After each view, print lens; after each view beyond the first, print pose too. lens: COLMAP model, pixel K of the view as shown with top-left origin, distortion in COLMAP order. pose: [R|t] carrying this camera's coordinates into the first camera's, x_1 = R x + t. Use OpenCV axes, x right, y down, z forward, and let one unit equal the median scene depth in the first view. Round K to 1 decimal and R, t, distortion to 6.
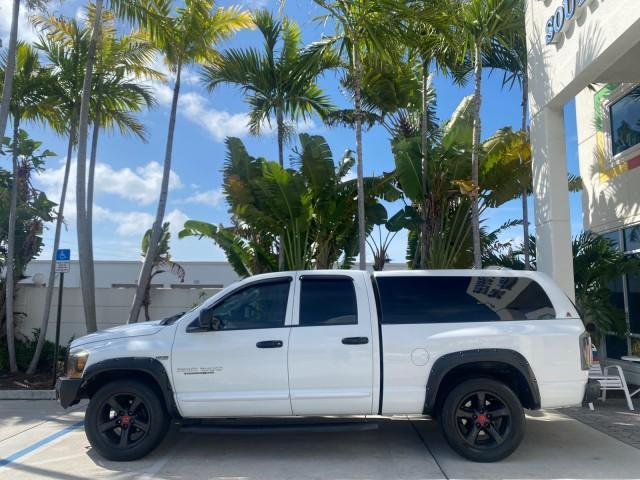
lens RADIAL K [[493.1, 0, 318.1], [0, 493.1, 238.4], [0, 0, 1]] dist [0.016925, 0.001252]
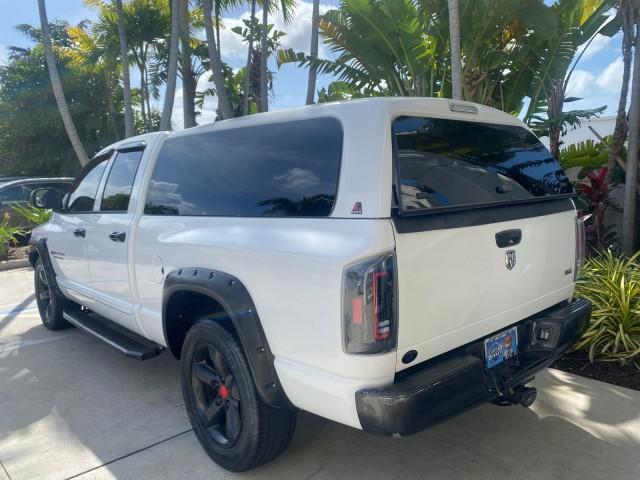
lens RADIAL K [[496.4, 0, 320.3], [0, 496.4, 238.4], [0, 0, 1]] dist [0.004508, 0.000308]
pose [[0.692638, 0.072136, -0.717669, 0.599670], [0.115549, 0.971039, 0.209122, 0.074566], [0.711970, -0.227771, 0.664243, 0.571187]]
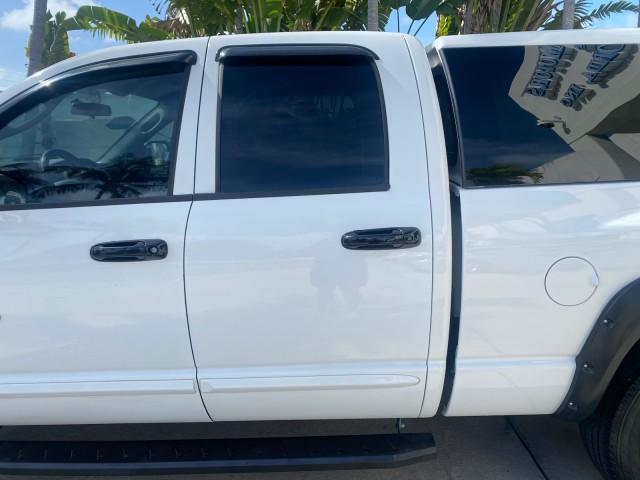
lens RADIAL K [[494.9, 0, 316.9], [0, 494.9, 235.7], [0, 0, 1]] dist [0.004700, 0.002266]
pose [[0.999837, -0.012610, 0.012905, 0.020779], [0.007971, 0.950369, 0.311023, 0.077695], [-0.016187, -0.310869, 0.950315, 0.528014]]
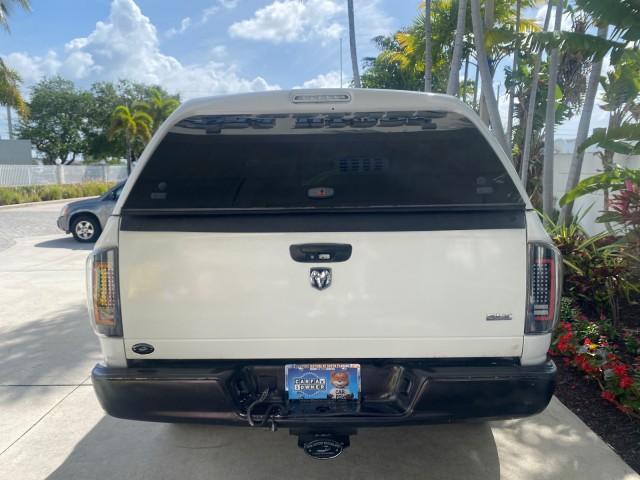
lens RADIAL K [[496.4, 0, 320.3], [0, 496.4, 238.4], [0, 0, 1]] dist [0.004508, 0.000308]
pose [[0.011863, 0.127737, -0.991737, 0.733800], [0.144136, 0.981230, 0.128108, 0.119603], [0.989487, -0.144465, -0.006771, 0.917635]]
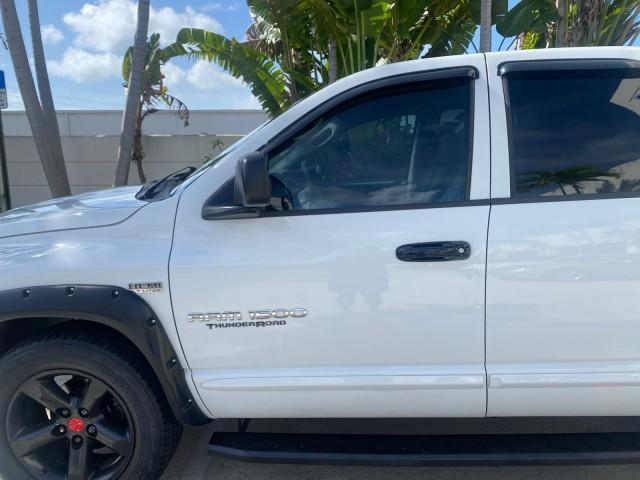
lens RADIAL K [[488.6, 0, 319.0], [0, 488.6, 234.2], [0, 0, 1]] dist [0.020409, 0.000754]
pose [[0.999801, -0.013085, -0.015040, -0.138293], [0.016771, 0.959935, 0.279721, 0.077800], [0.010777, -0.279918, 0.959963, 0.511782]]
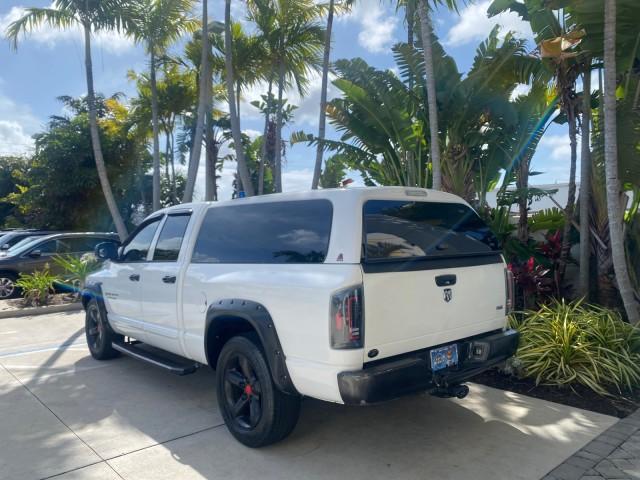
lens RADIAL K [[496.8, 0, 318.6], [0, 496.8, 237.1], [0, 0, 1]] dist [0.010748, -0.006087]
pose [[0.676113, -0.003240, -0.736790, 0.737840], [0.106736, 0.989873, 0.093593, 0.055192], [0.729026, -0.141921, 0.669612, 0.457133]]
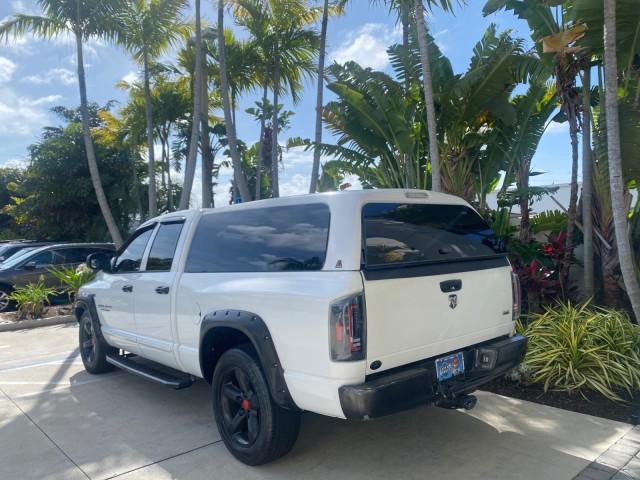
lens RADIAL K [[496.2, 0, 319.3], [0, 496.2, 238.2], [0, 0, 1]] dist [0.009787, -0.001177]
pose [[0.678453, -0.023855, -0.734256, 0.720566], [0.126731, 0.988289, 0.084991, 0.057385], [0.723630, -0.150715, 0.673531, 0.475100]]
